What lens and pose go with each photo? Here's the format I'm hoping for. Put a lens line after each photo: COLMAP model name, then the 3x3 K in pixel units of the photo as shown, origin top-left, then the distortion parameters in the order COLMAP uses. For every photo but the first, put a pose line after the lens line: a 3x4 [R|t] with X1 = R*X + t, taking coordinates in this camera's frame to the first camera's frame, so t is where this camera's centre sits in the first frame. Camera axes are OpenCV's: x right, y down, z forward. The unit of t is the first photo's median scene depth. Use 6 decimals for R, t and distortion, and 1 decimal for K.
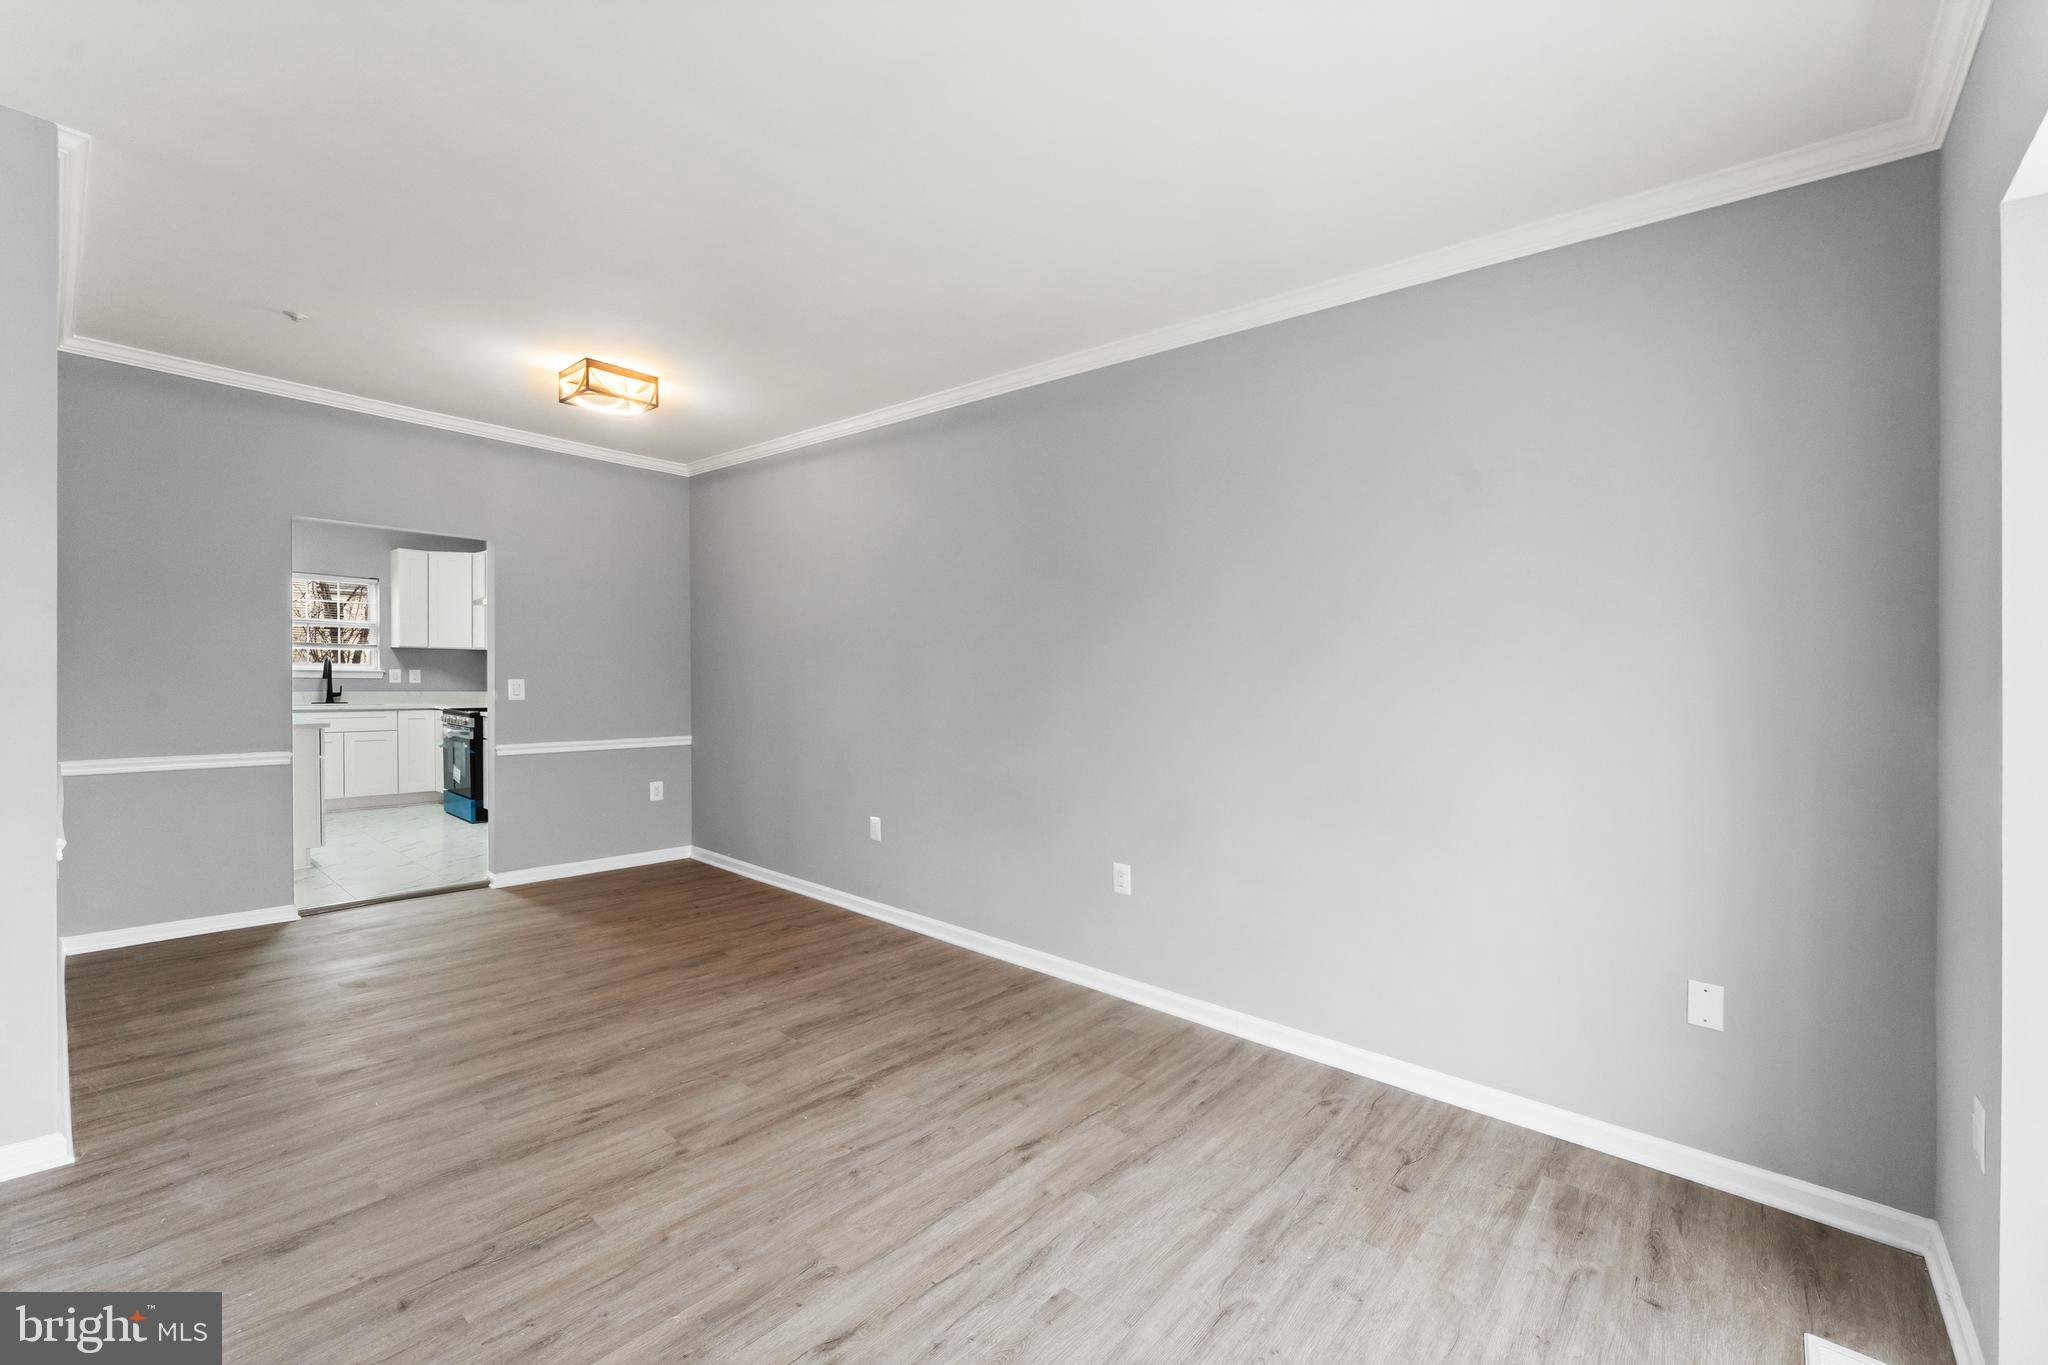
lens RADIAL K [[839.9, 0, 1031.2], [0, 839.9, 699.5], [0, 0, 1]] dist [-0.001536, -0.000342]
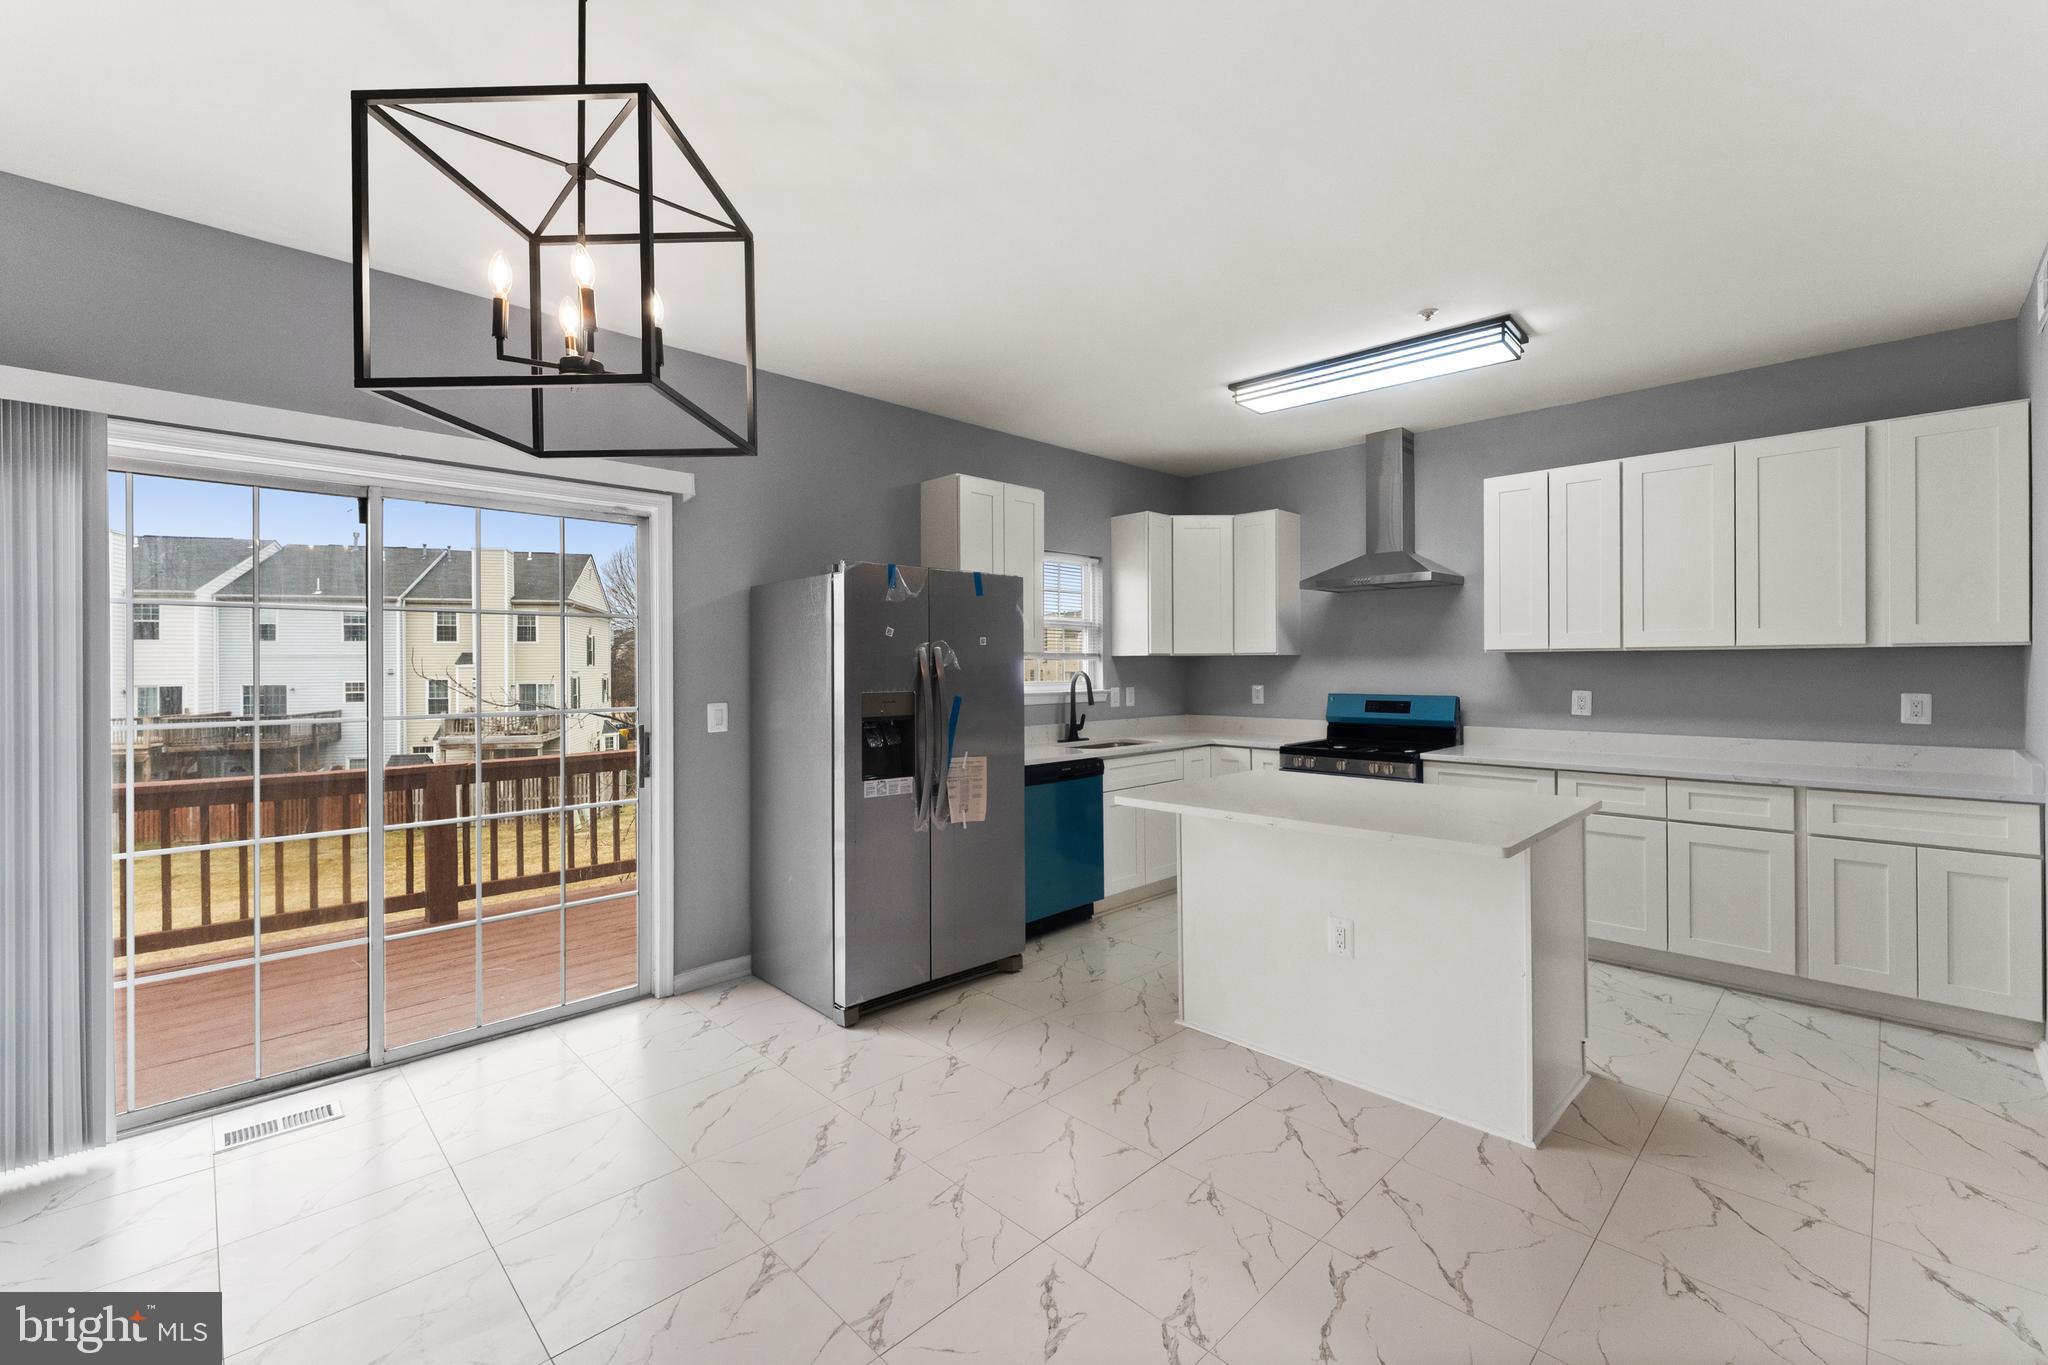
lens RADIAL K [[857.0, 0, 1041.2], [0, 857.0, 665.2], [0, 0, 1]] dist [0.000444, -0.000098]
pose [[0.996667, -0.028203, -0.076544, -1.212643], [0.026044, 0.999238, -0.029061, -0.055985], [0.077306, 0.026970, 0.996643, 0.452817]]
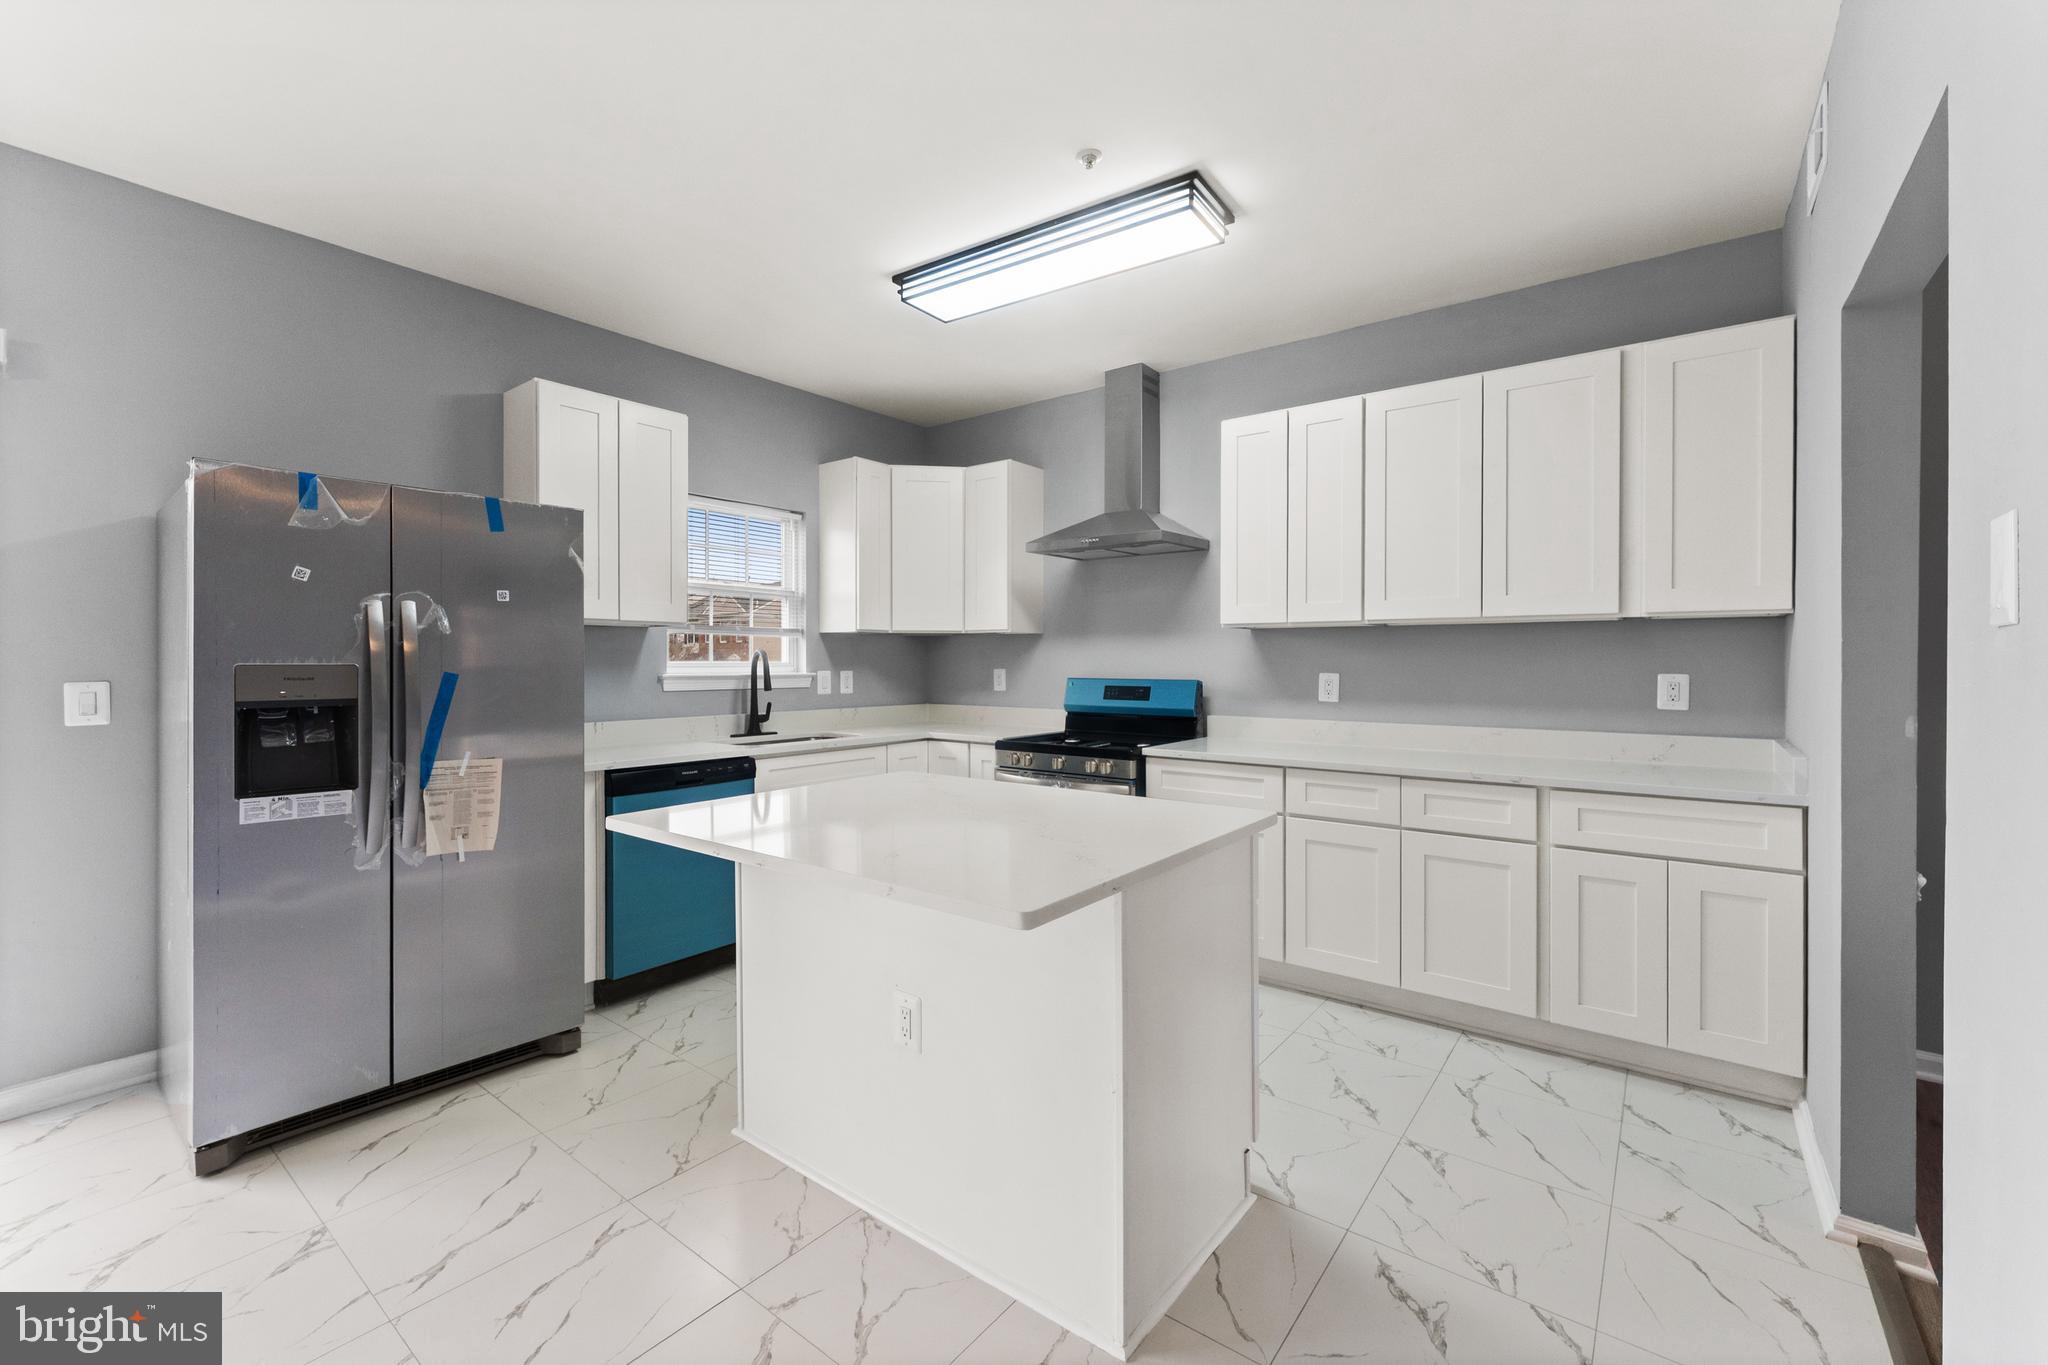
lens RADIAL K [[843.8, 0, 1034.5], [0, 843.8, 664.4], [0, 0, 1]] dist [0.001296, -0.000180]
pose [[0.998213, -0.022530, 0.055350, -1.023967], [0.023723, 0.999498, -0.020987, -0.039005], [-0.054850, 0.022263, 0.998246, 0.651379]]
